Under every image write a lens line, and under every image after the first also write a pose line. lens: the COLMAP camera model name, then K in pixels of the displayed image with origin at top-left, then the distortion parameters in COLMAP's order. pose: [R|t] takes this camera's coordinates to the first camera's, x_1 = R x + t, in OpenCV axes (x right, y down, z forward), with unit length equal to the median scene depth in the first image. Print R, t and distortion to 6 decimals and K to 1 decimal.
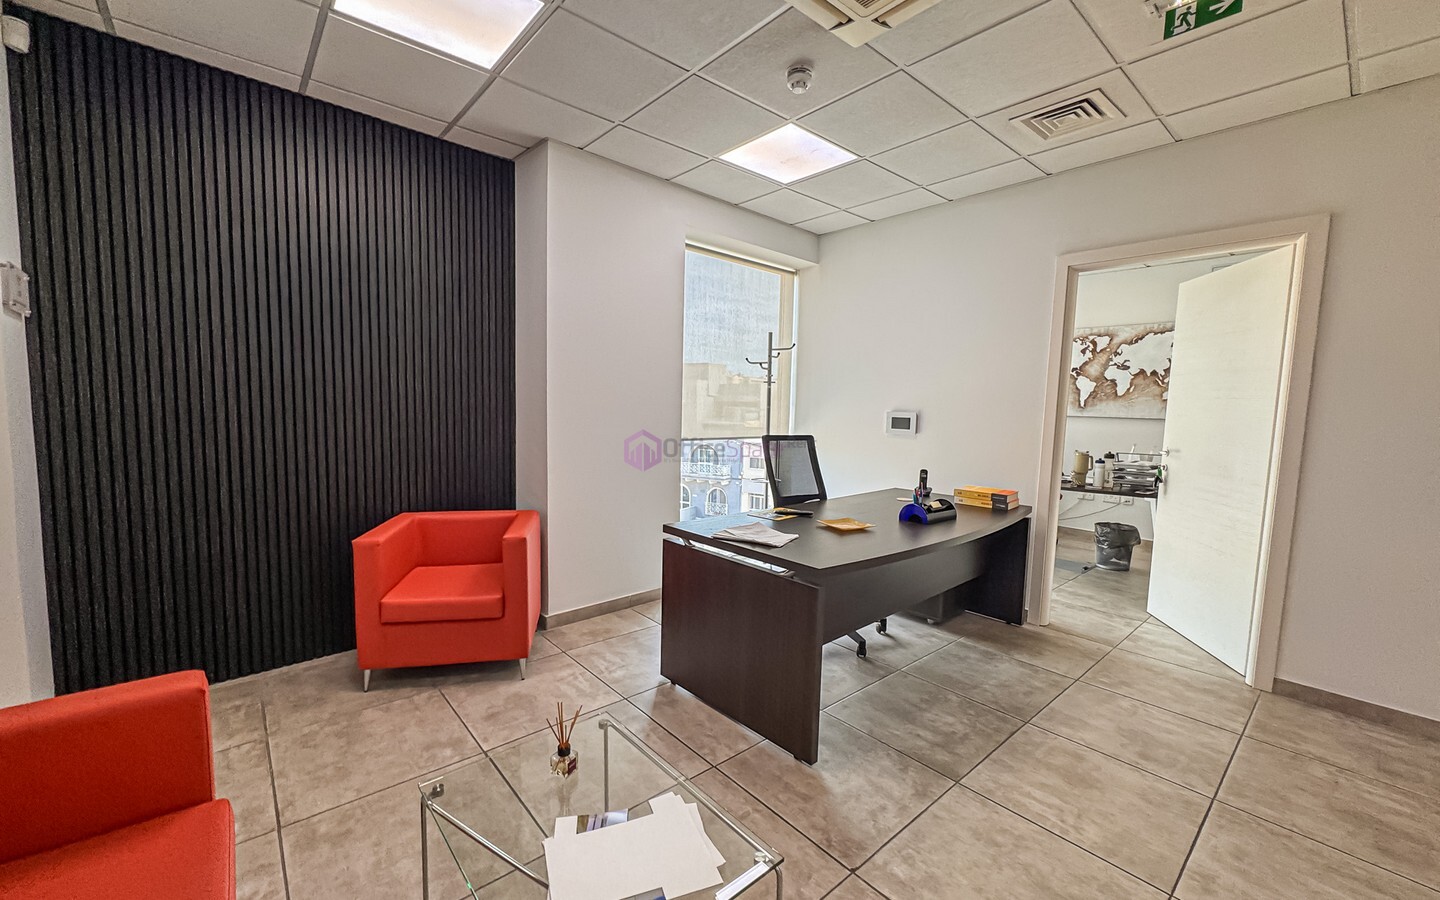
lens RADIAL K [[573.5, 0, 723.6], [0, 573.5, 452.2], [0, 0, 1]] dist [-0.002425, 0.000306]
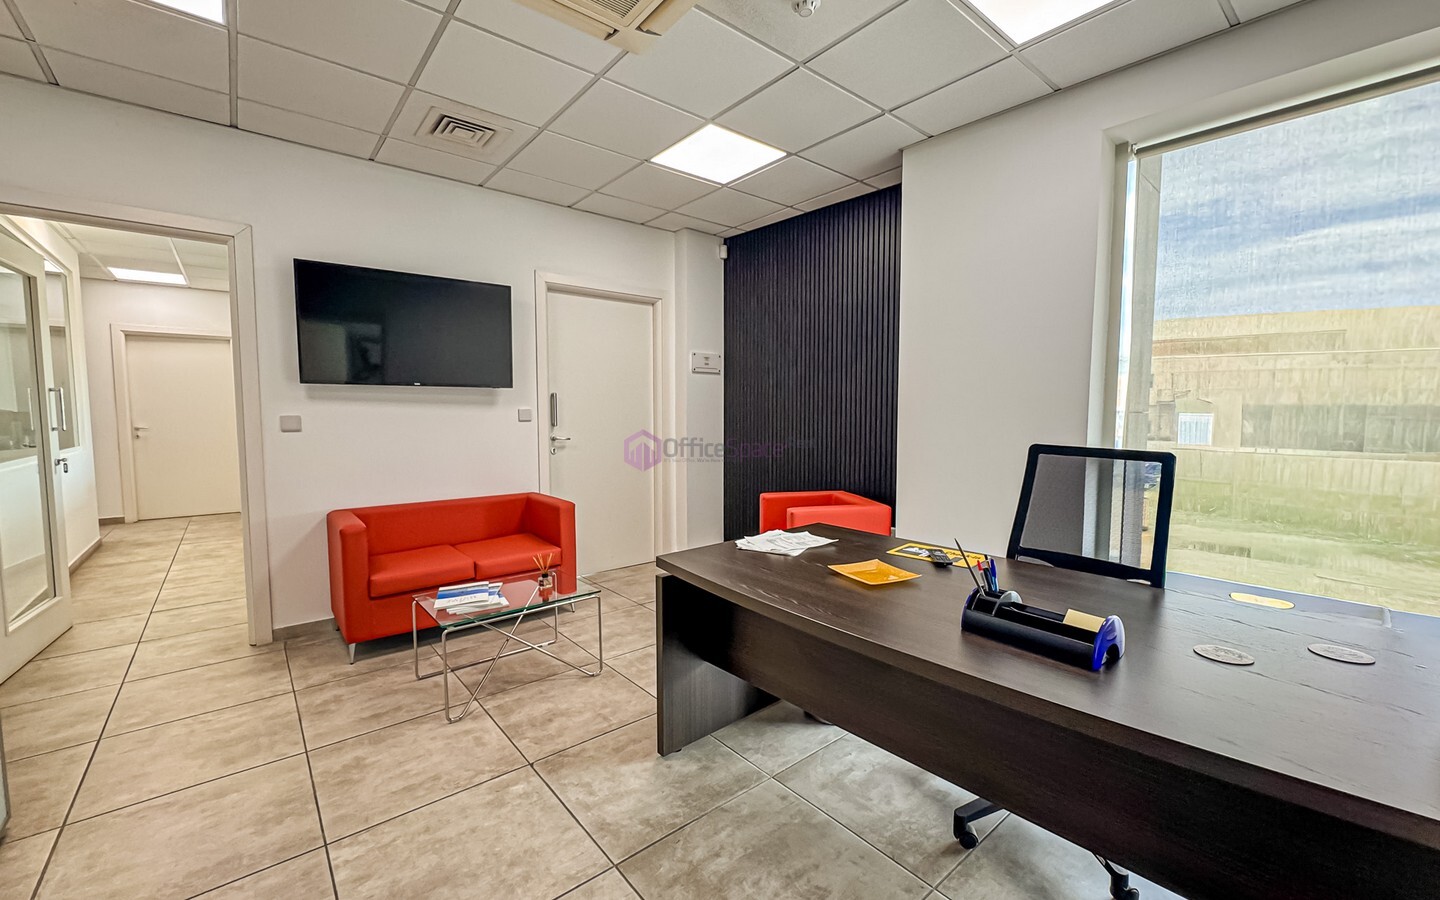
lens RADIAL K [[573.5, 0, 723.6], [0, 573.5, 452.2], [0, 0, 1]] dist [-0.002425, 0.000306]
pose [[-0.011771, 0.054660, -0.998436, 1.089112], [-0.081542, 0.995127, 0.055440, -0.045590], [0.996600, 0.082067, -0.007256, 1.035896]]
